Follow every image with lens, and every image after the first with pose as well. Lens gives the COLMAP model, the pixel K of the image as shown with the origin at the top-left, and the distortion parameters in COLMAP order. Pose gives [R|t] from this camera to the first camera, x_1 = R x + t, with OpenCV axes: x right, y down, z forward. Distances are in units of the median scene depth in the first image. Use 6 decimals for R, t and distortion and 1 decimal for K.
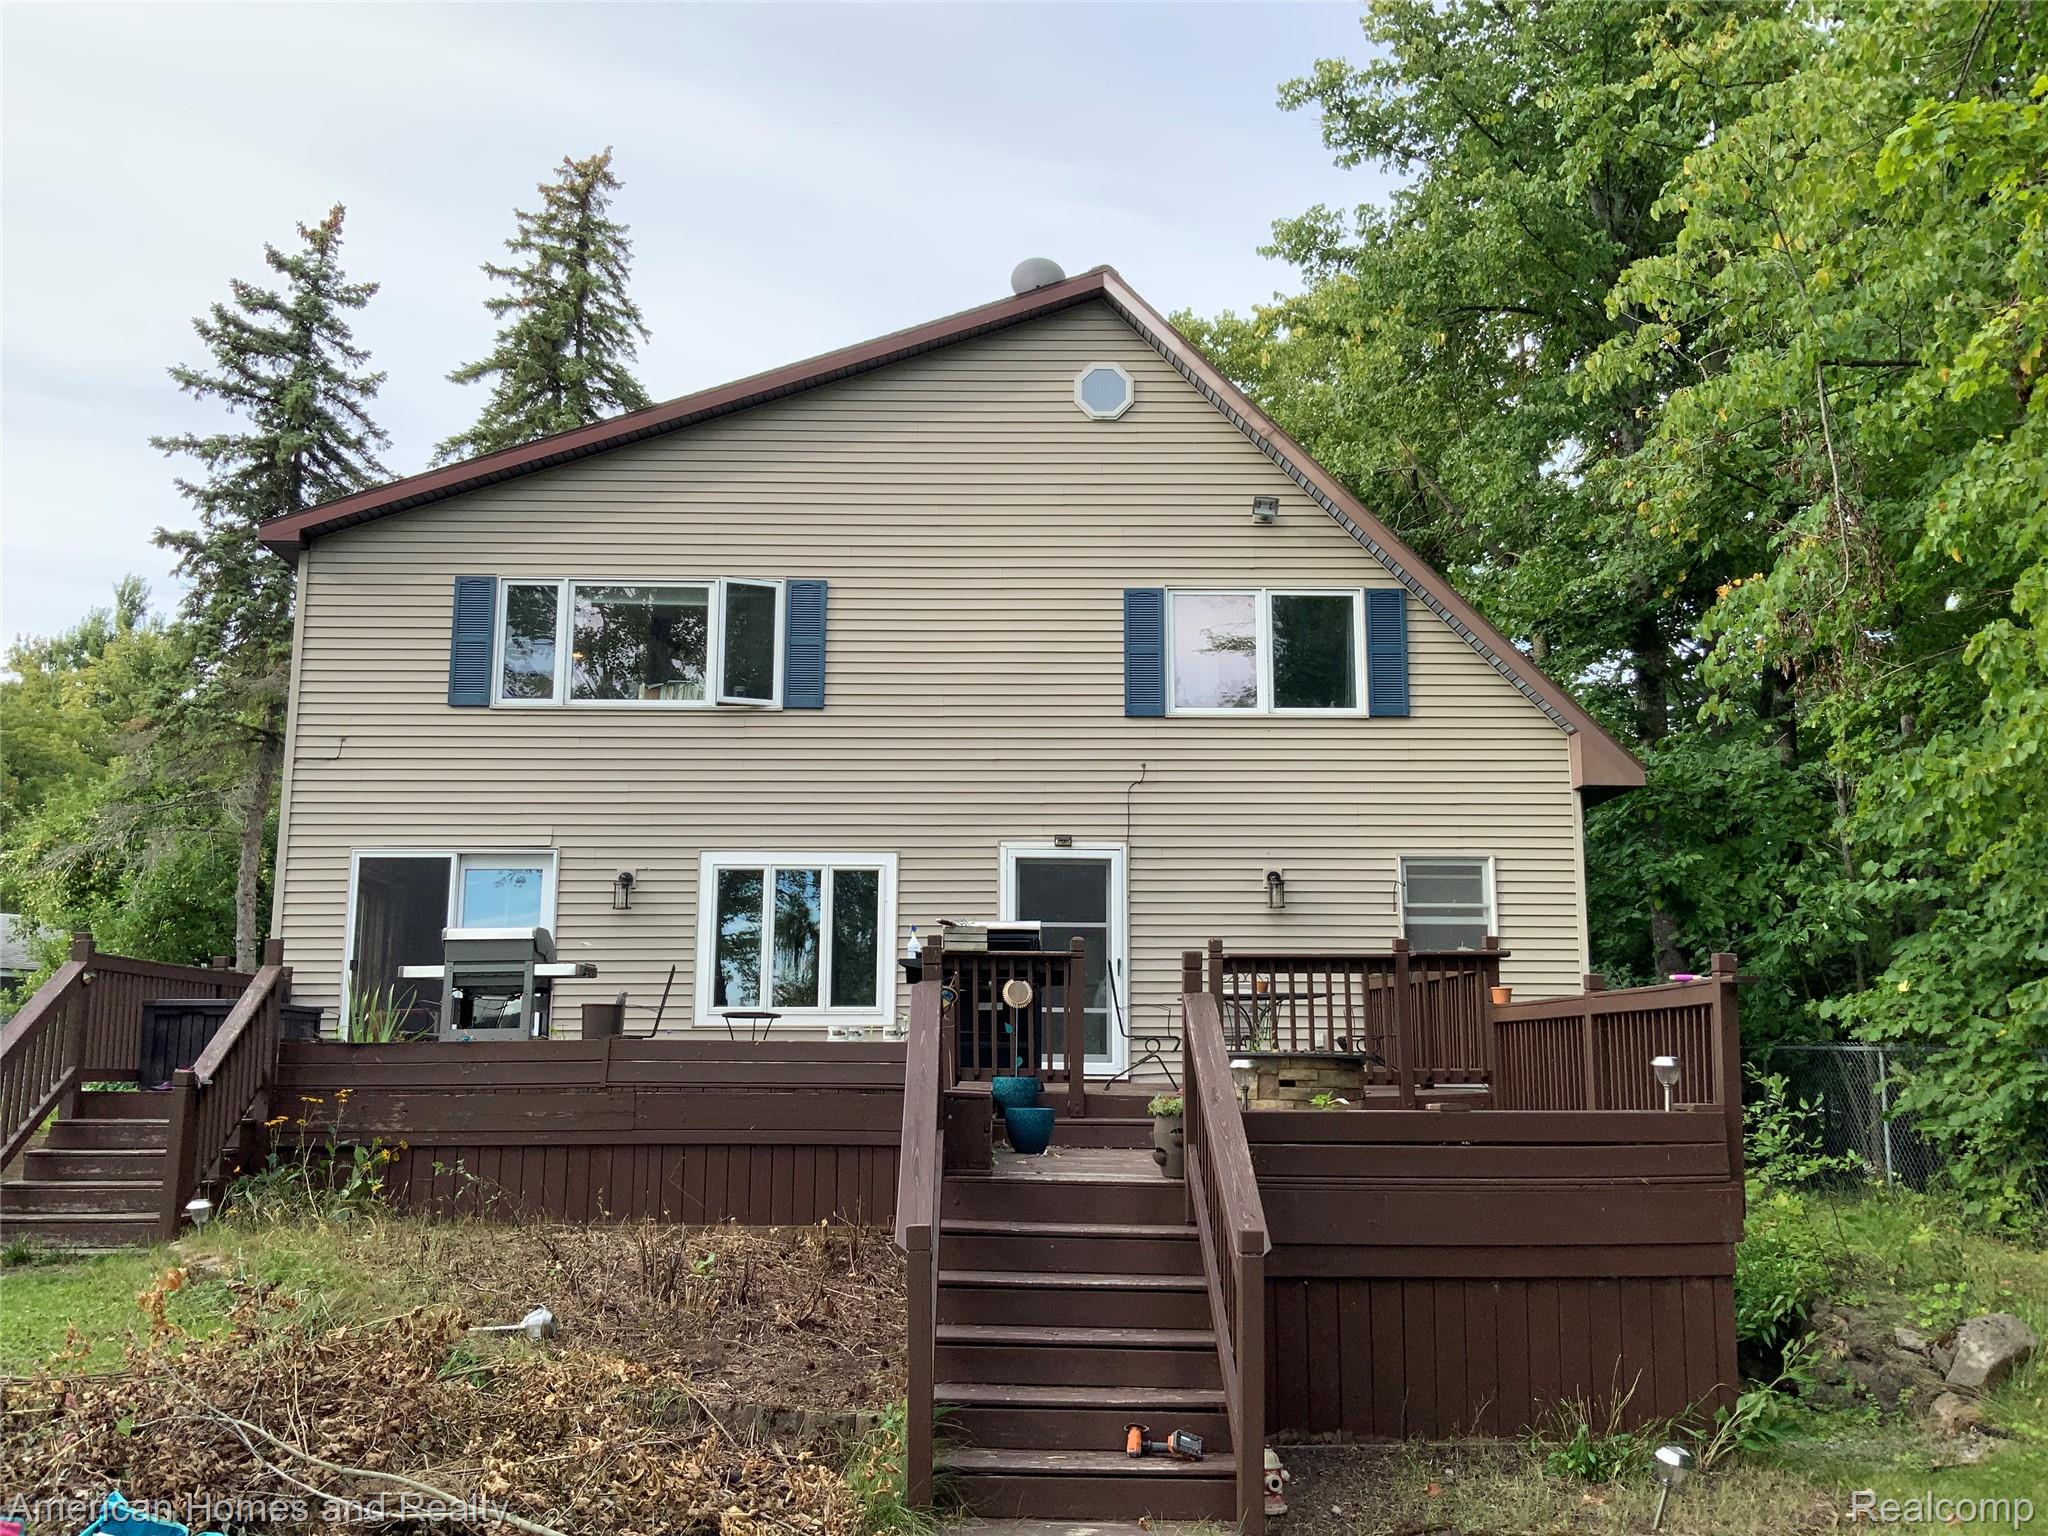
lens RADIAL K [[1727.6, 0, 978.2], [0, 1727.6, 782.0], [0, 0, 1]] dist [0.069716, -0.025622]
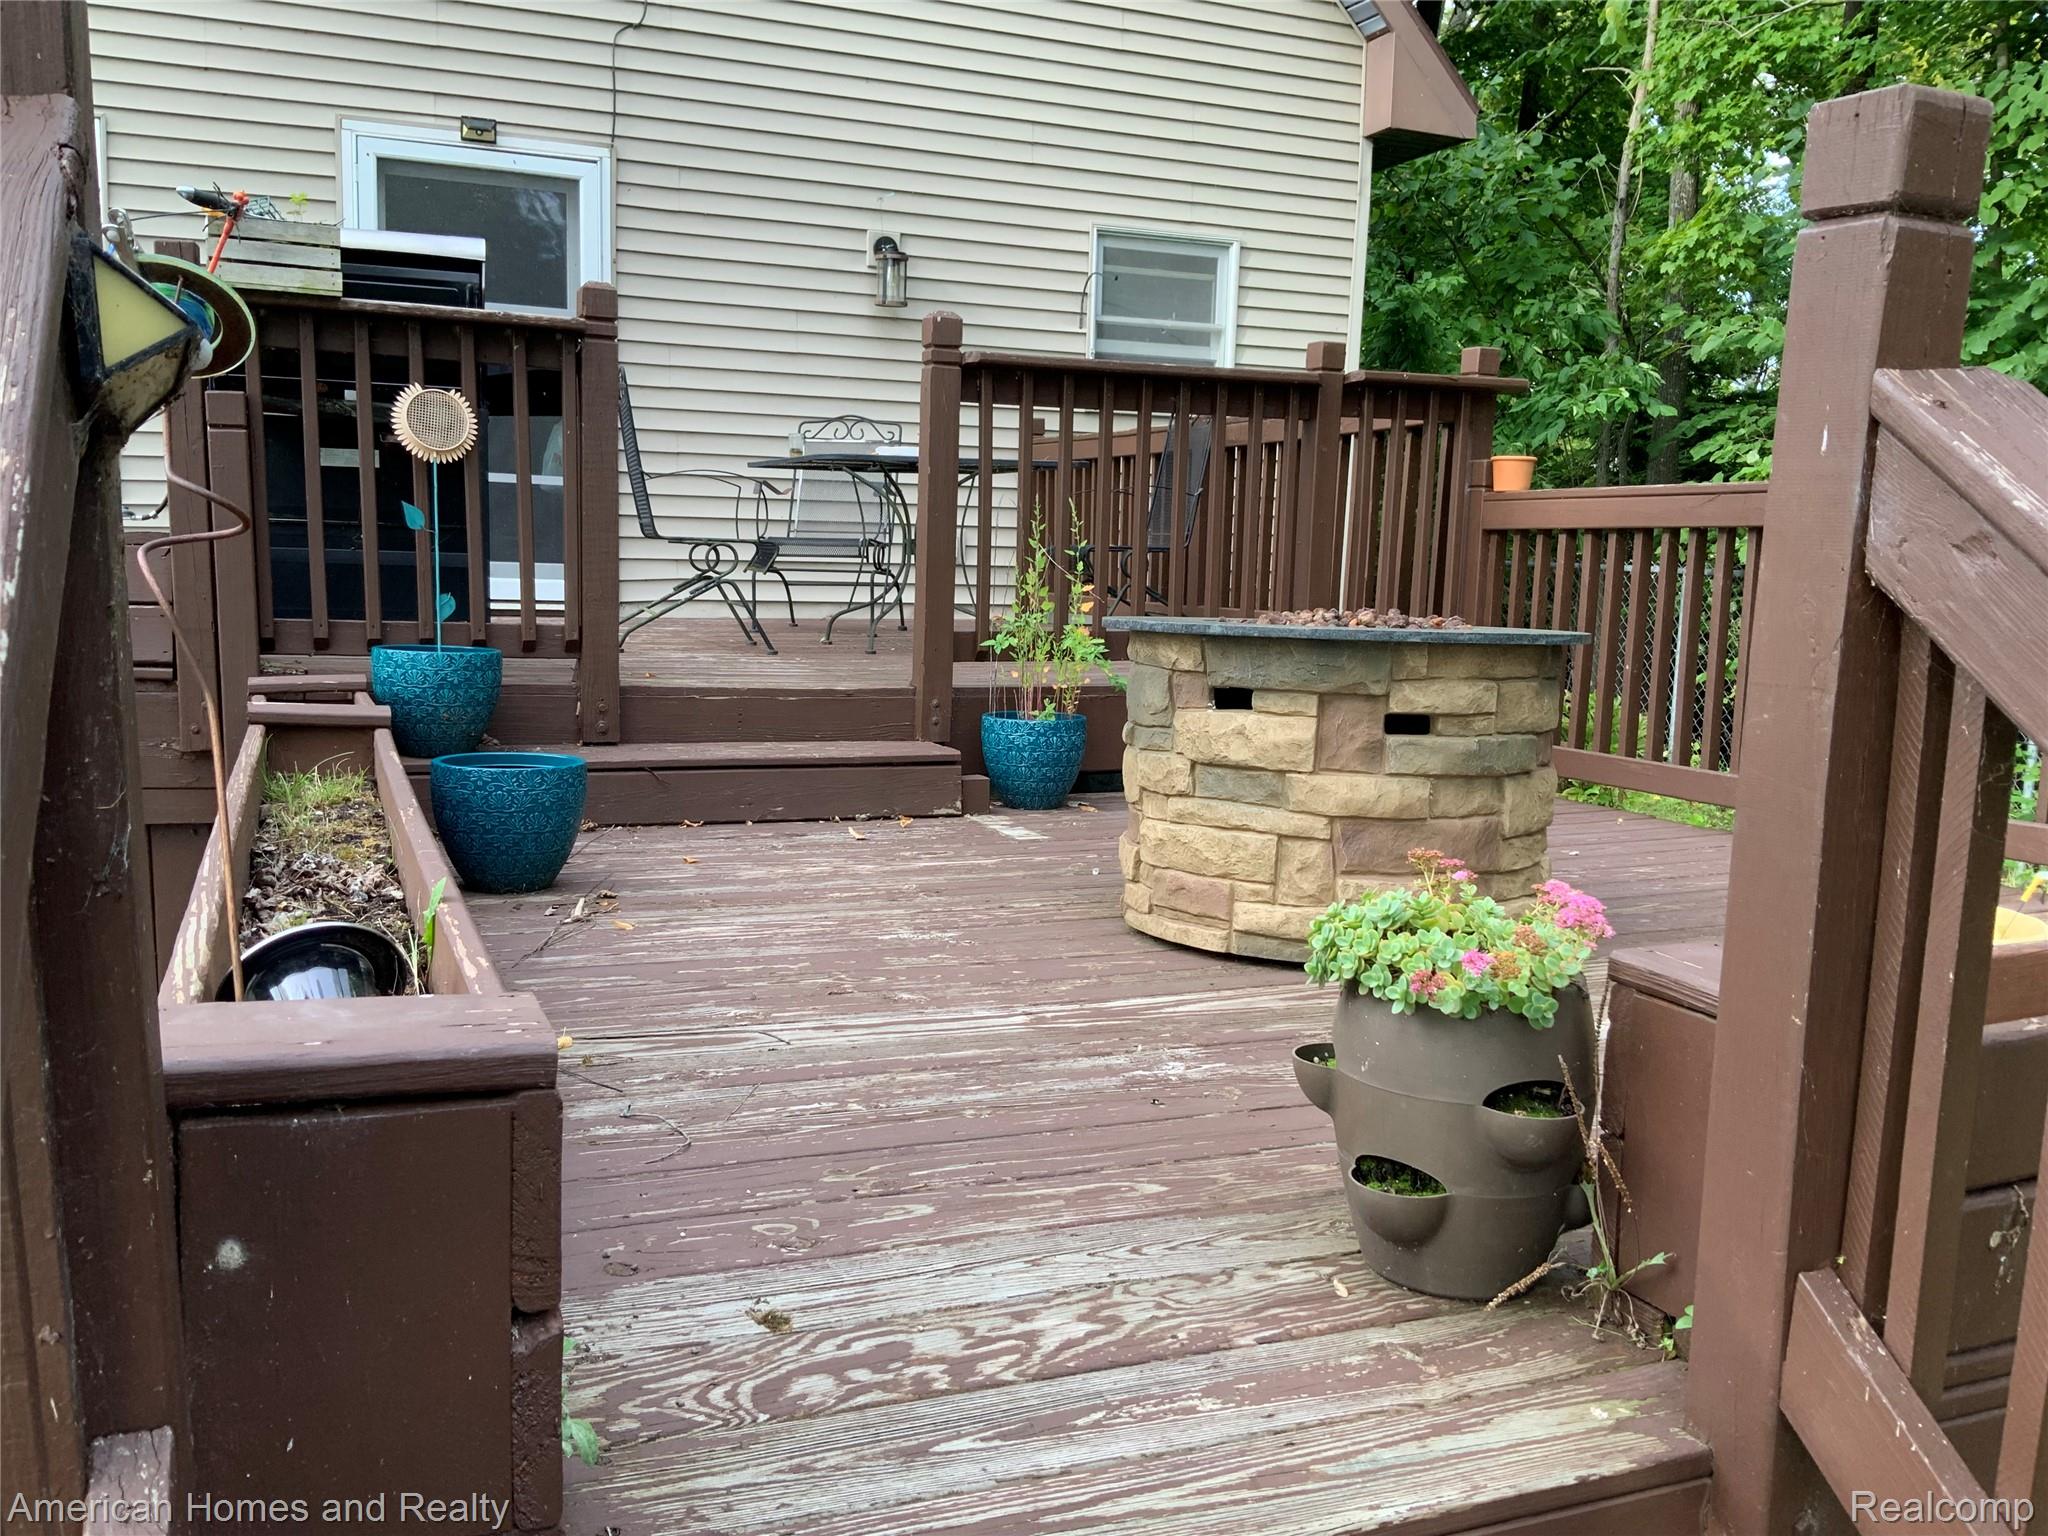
lens RADIAL K [[1727.6, 0, 995.7], [0, 1727.6, 752.4], [0, 0, 1]] dist [0.069716, -0.025622]
pose [[0.925406, -0.022035, 0.378335, -0.006934], [-0.082726, 0.962488, 0.258405, 0.063280], [-0.369837, -0.270428, 0.888870, 0.456690]]
